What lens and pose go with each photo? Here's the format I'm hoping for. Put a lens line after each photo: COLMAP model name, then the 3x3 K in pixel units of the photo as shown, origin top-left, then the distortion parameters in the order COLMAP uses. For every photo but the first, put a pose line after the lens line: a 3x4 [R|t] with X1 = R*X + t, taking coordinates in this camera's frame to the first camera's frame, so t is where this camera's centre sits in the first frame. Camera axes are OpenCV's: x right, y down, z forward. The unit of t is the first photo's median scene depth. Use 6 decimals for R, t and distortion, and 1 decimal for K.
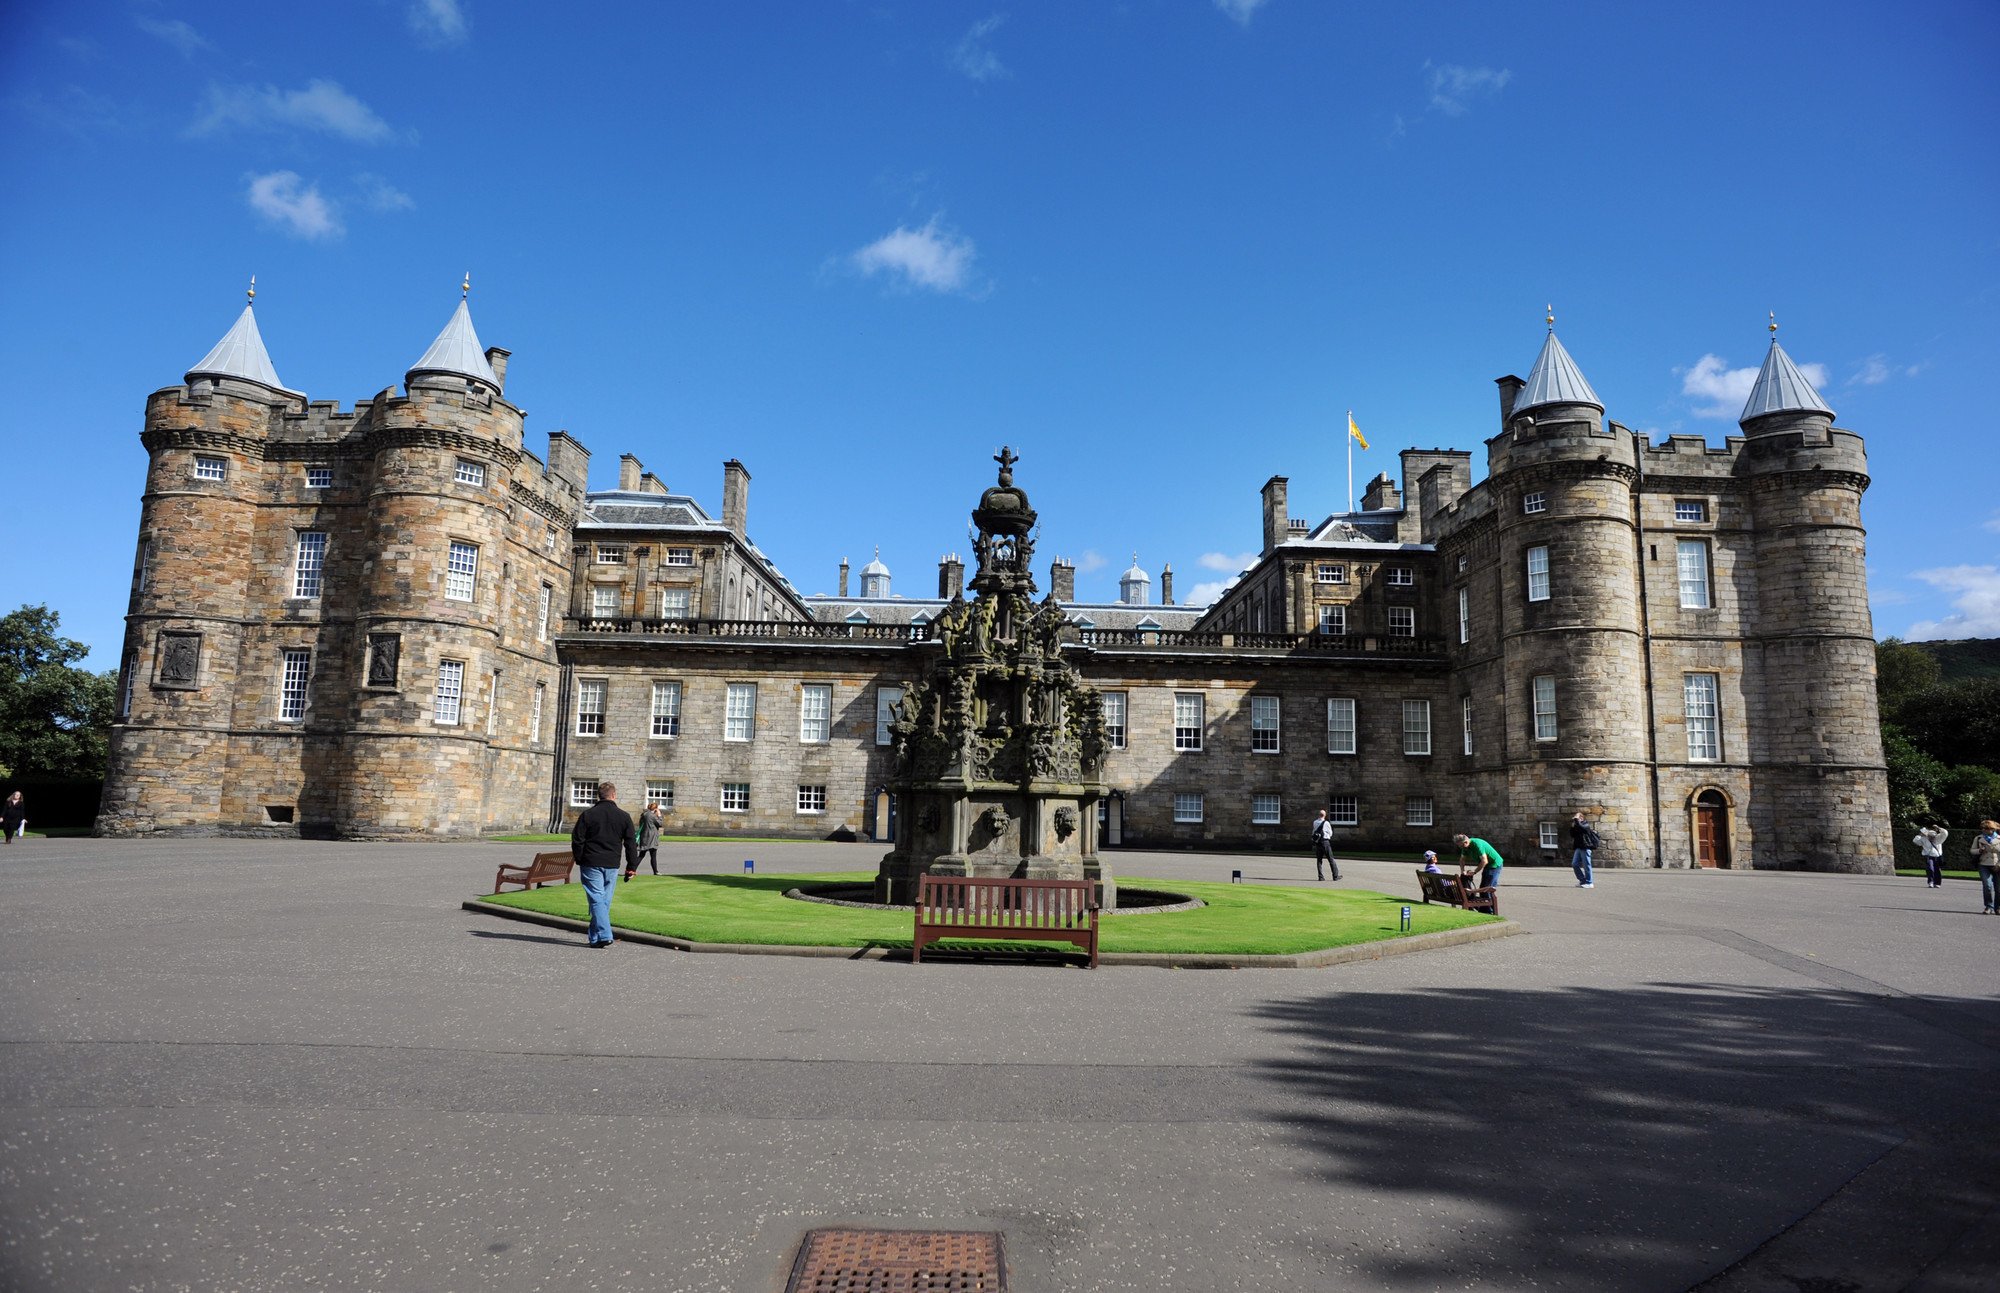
lens RADIAL K [[1140.3, 0, 1018.8], [0, 1140.3, 639.7], [0, 0, 1]] dist [-0.101385, 0.071547]
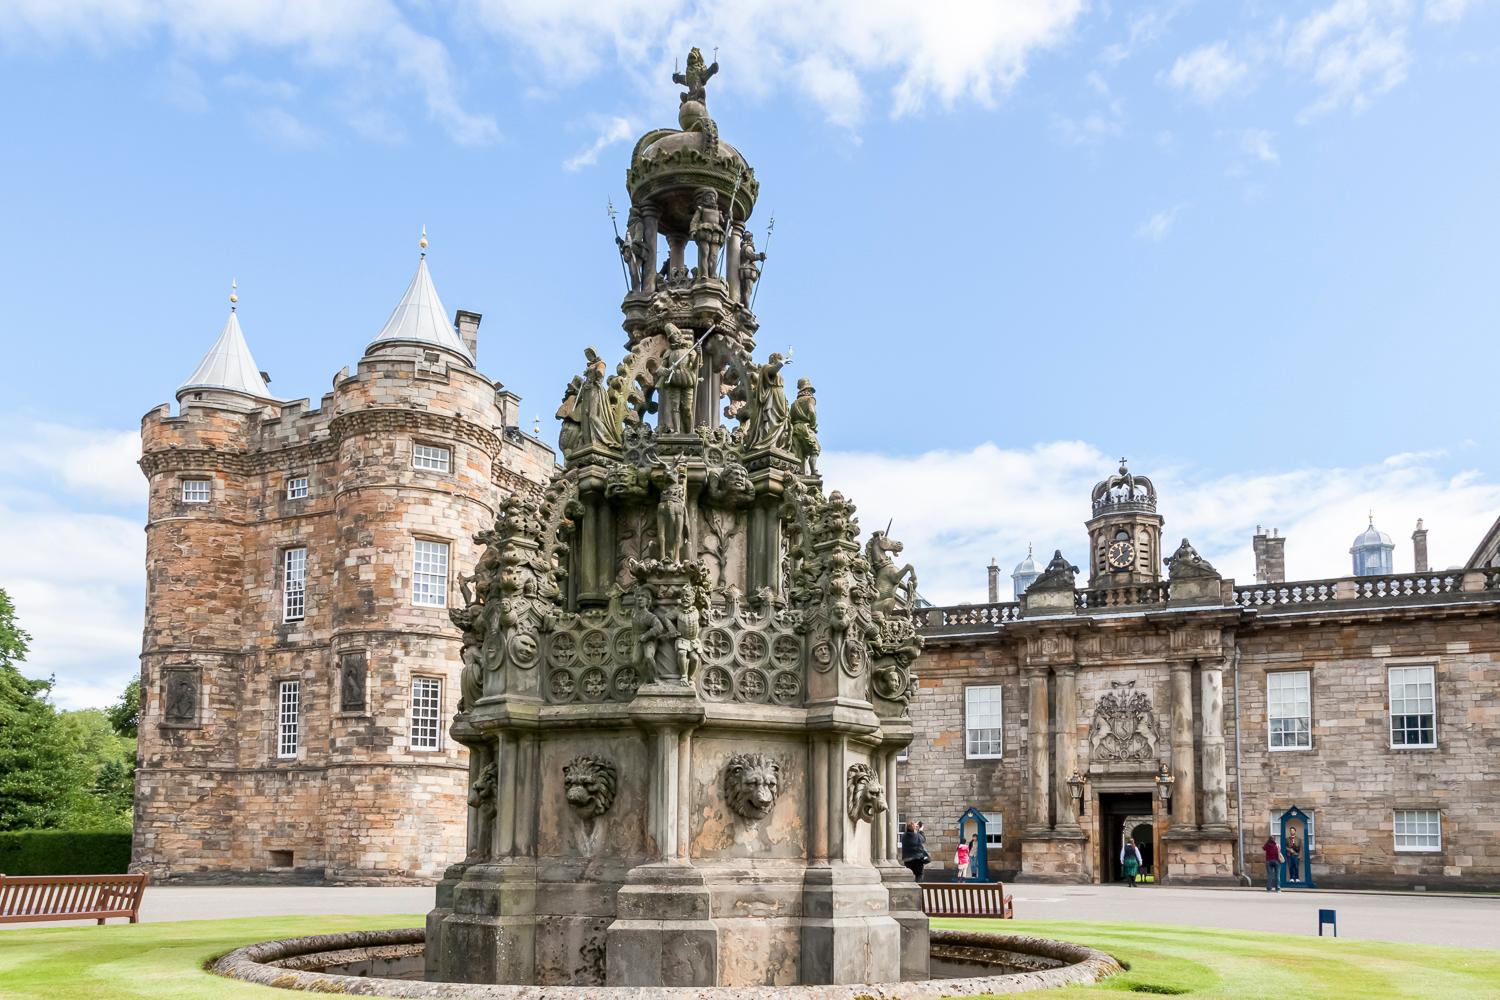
lens RADIAL K [[1208.2, 0, 780.8], [0, 1208.2, 758.0], [0, 0, 1]] dist [0.003817, 0.000004]
pose [[0.922336, -0.045324, -0.383722, 0.099697], [0.069794, 0.996304, 0.050080, 0.052484], [0.380034, -0.072972, 0.922090, 0.234488]]
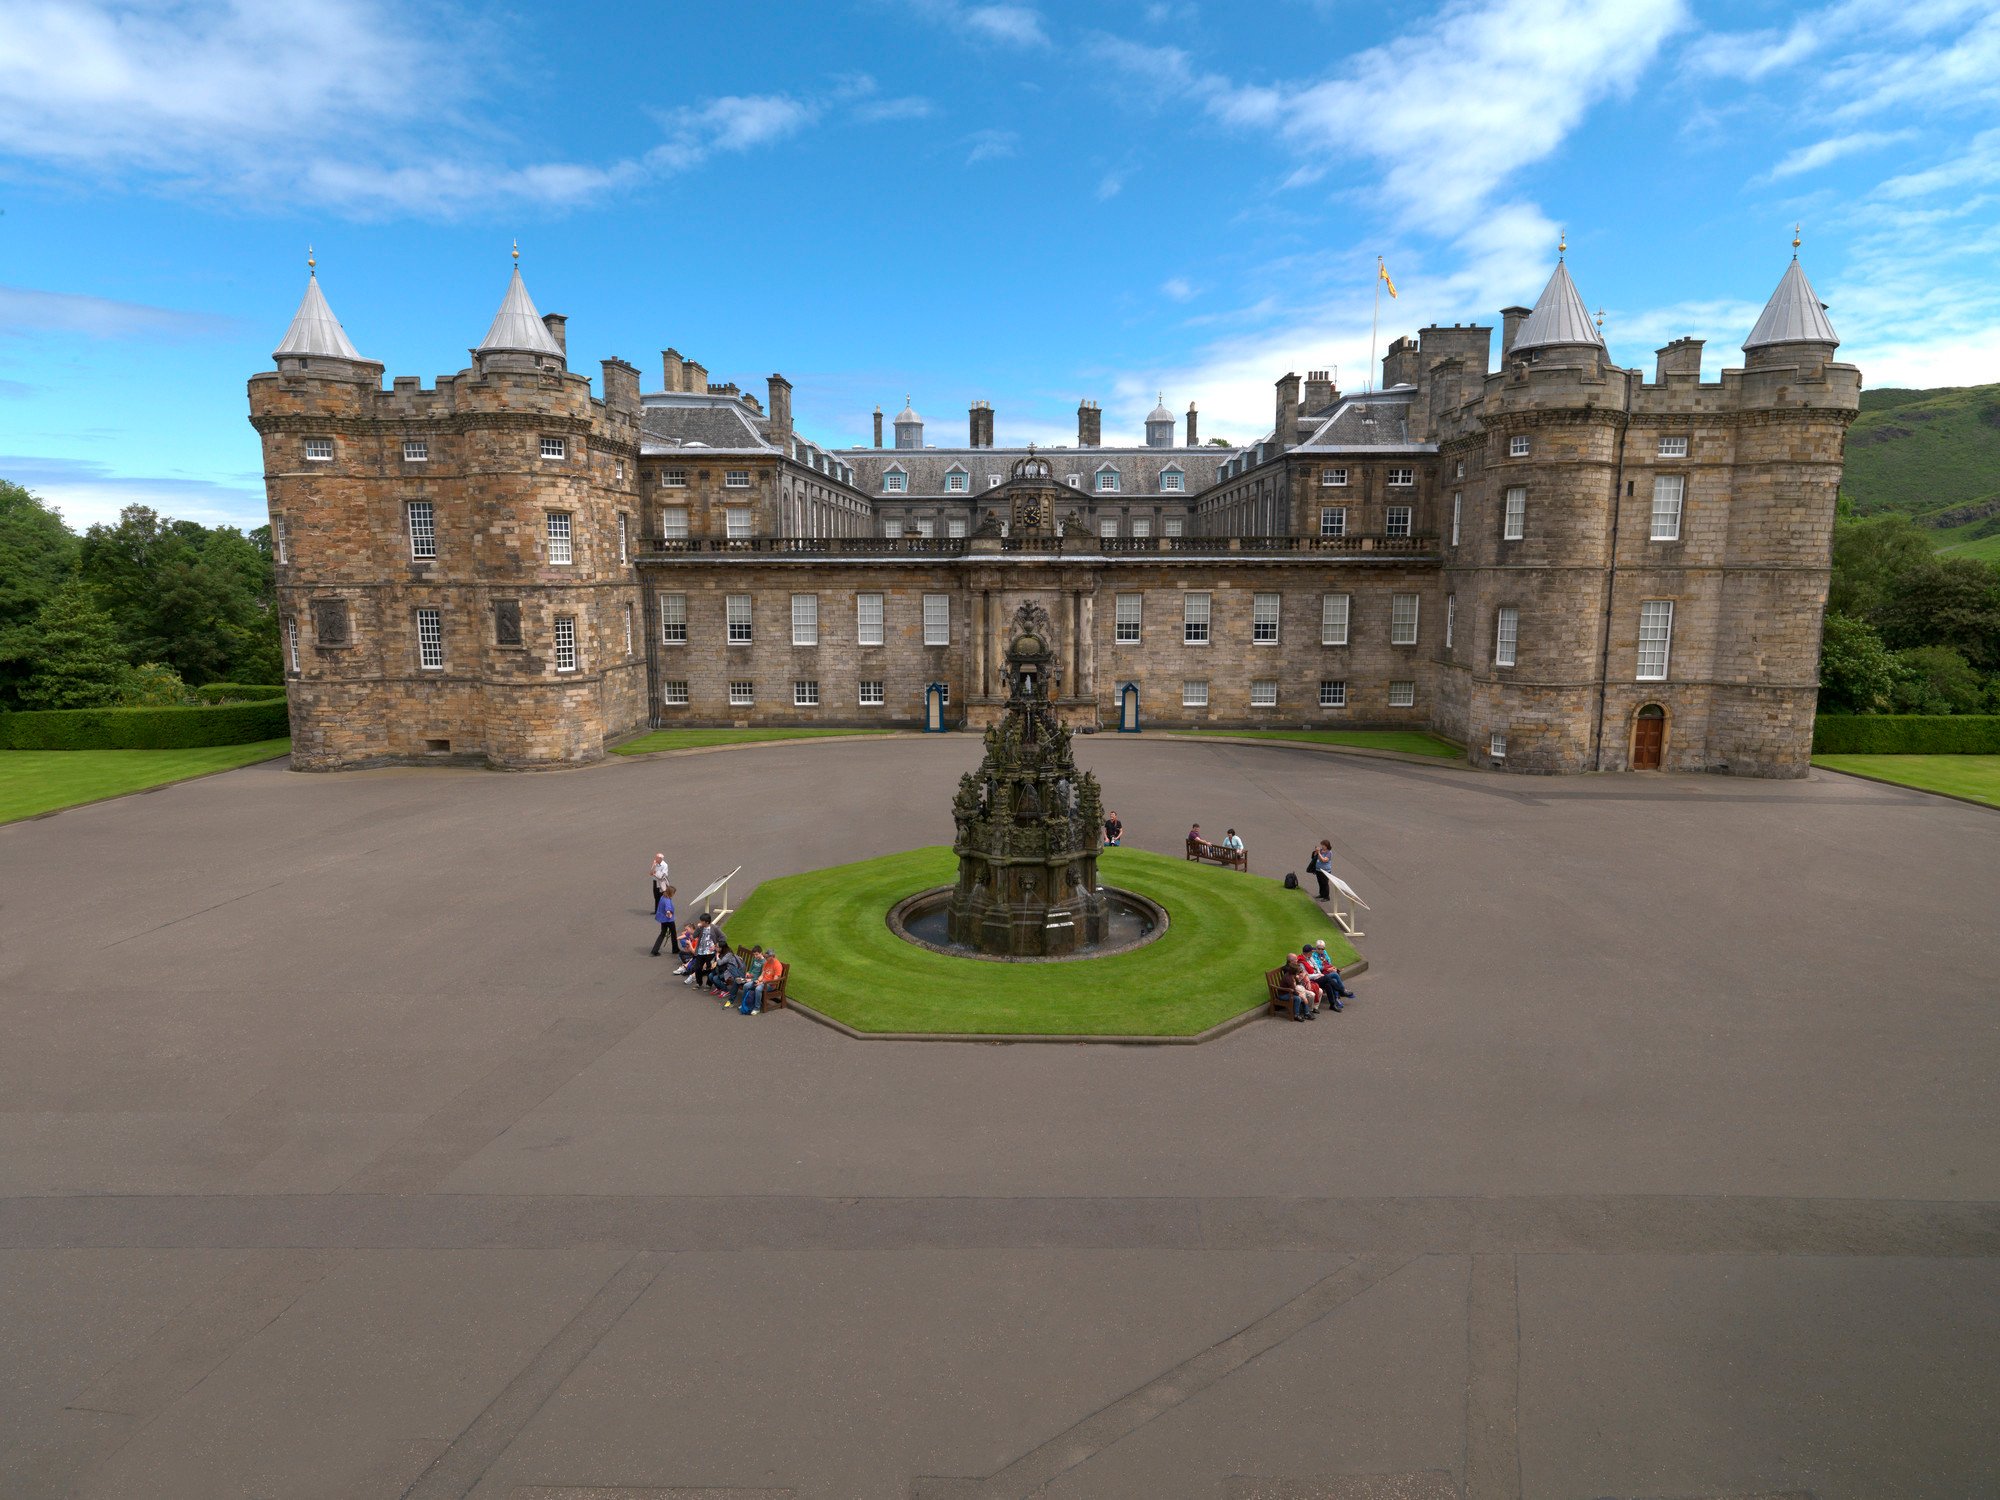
lens RADIAL K [[1125.3, 0, 1000.0], [0, 1125.3, 750.0], [0, 0, 1]] dist [0.001401, 0.000031]
pose [[0.998654, -0.015045, -0.049630, 0.008695], [0.029168, 0.954232, 0.297643, -0.185626], [0.042880, -0.298690, 0.953386, -0.152967]]
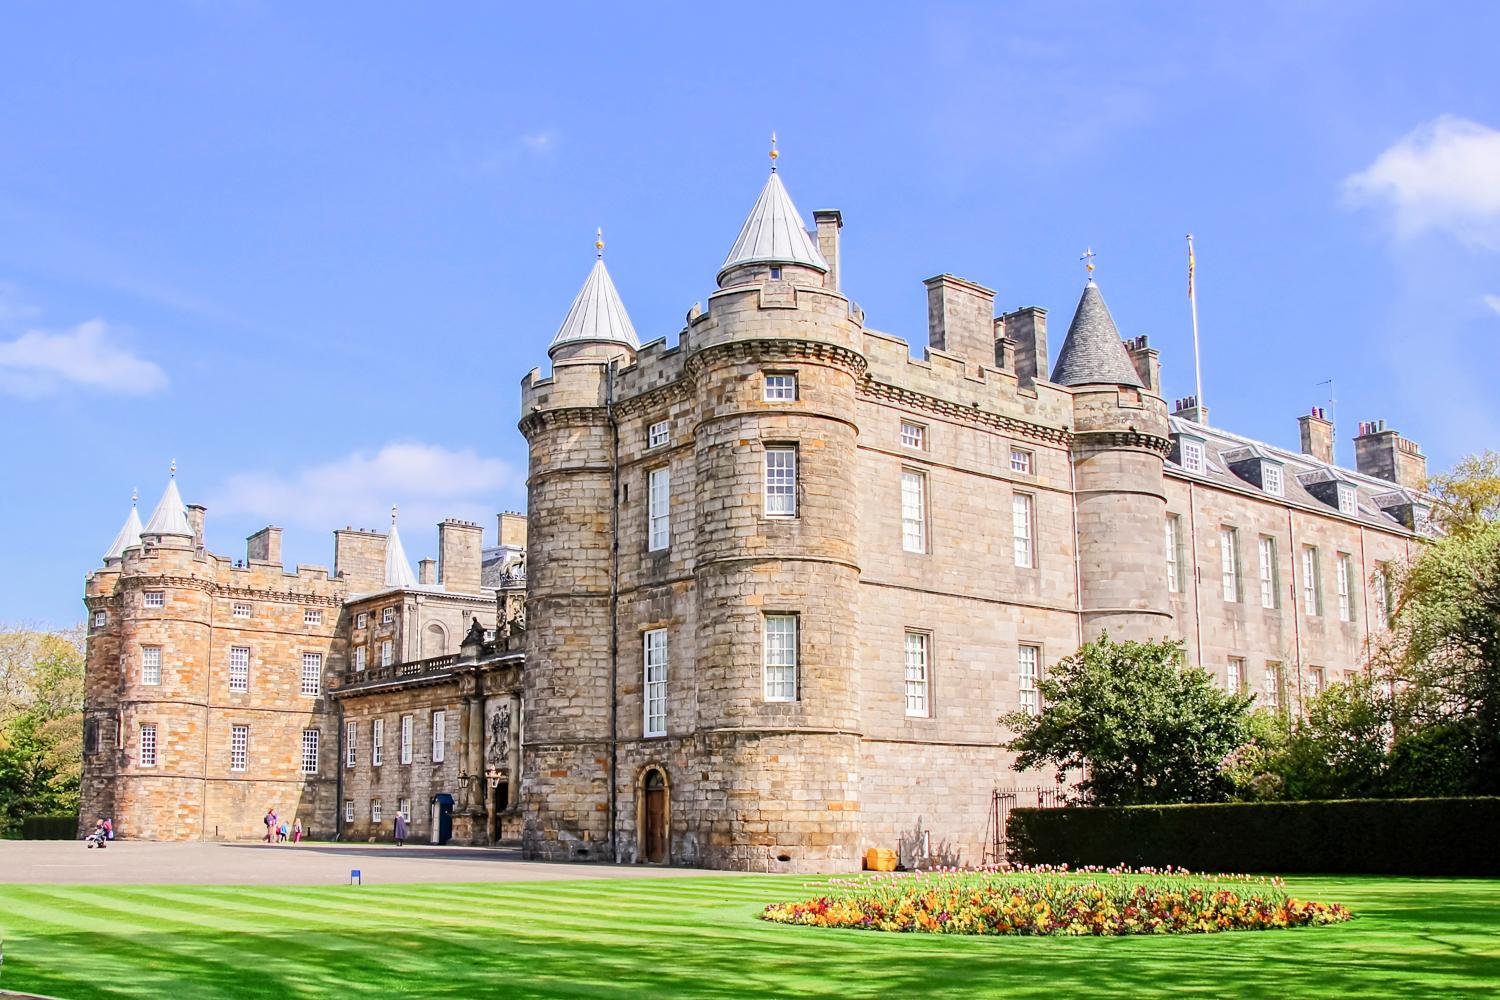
lens RADIAL K [[1506.6, 0, 746.0], [0, 1506.6, 600.8], [0, 0, 1]] dist [-0.164425, 0.010616]
pose [[0.635168, -0.139335, -0.759702, 1.539058], [0.134354, 0.988530, -0.068975, 0.097342], [0.760599, -0.058258, 0.646603, 0.332021]]
